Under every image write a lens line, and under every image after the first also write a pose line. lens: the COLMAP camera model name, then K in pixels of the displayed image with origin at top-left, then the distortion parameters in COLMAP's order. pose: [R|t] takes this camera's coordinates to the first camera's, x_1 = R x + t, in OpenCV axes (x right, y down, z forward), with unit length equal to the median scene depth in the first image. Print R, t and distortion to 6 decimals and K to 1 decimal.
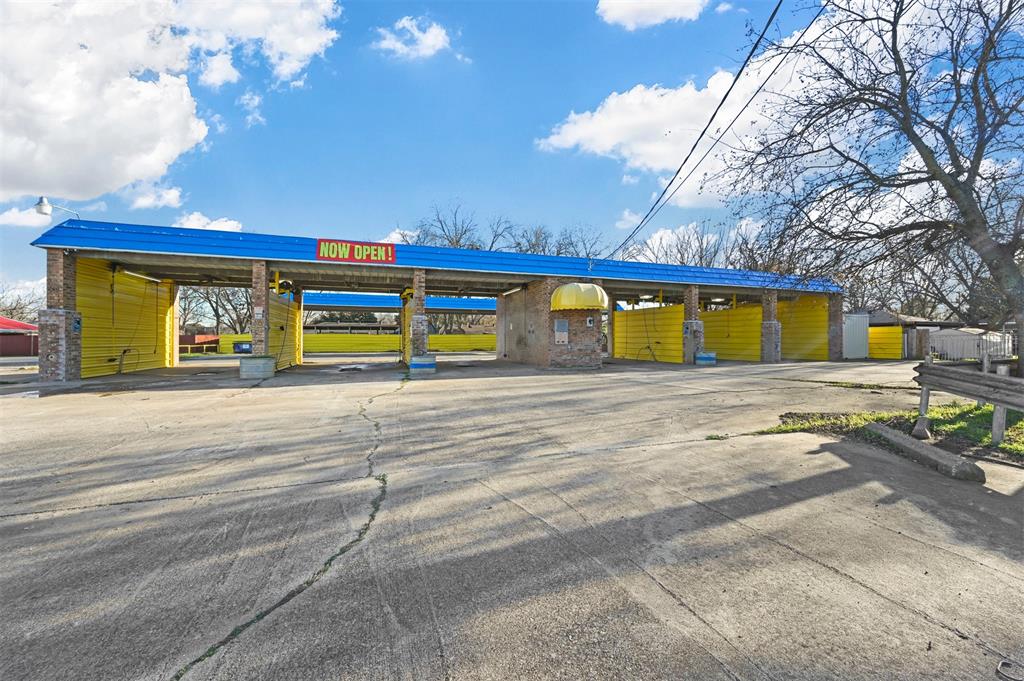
lens RADIAL K [[406.1, 0, 511.0], [0, 406.1, 338.6], [0, 0, 1]] dist [0.001260, 0.000294]
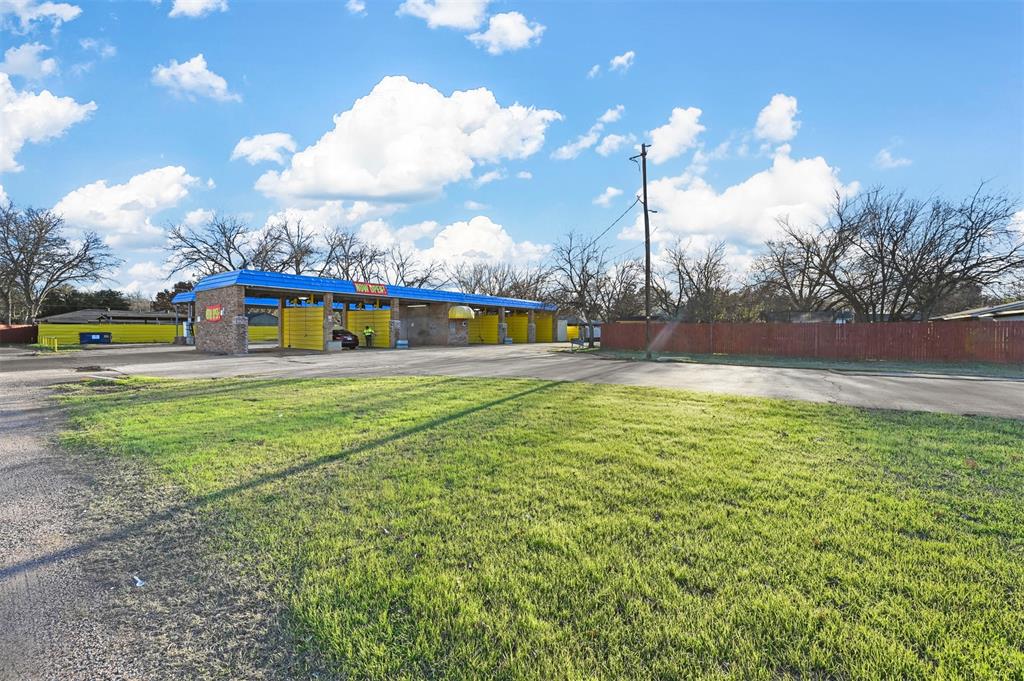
lens RADIAL K [[406.1, 0, 511.7], [0, 406.1, 337.5], [0, 0, 1]] dist [0.001260, 0.000294]
pose [[0.838806, -0.005353, 0.544405, -0.751038], [-0.005987, 0.999800, 0.019056, -0.011954], [-0.544398, -0.019244, 0.838606, -0.911620]]
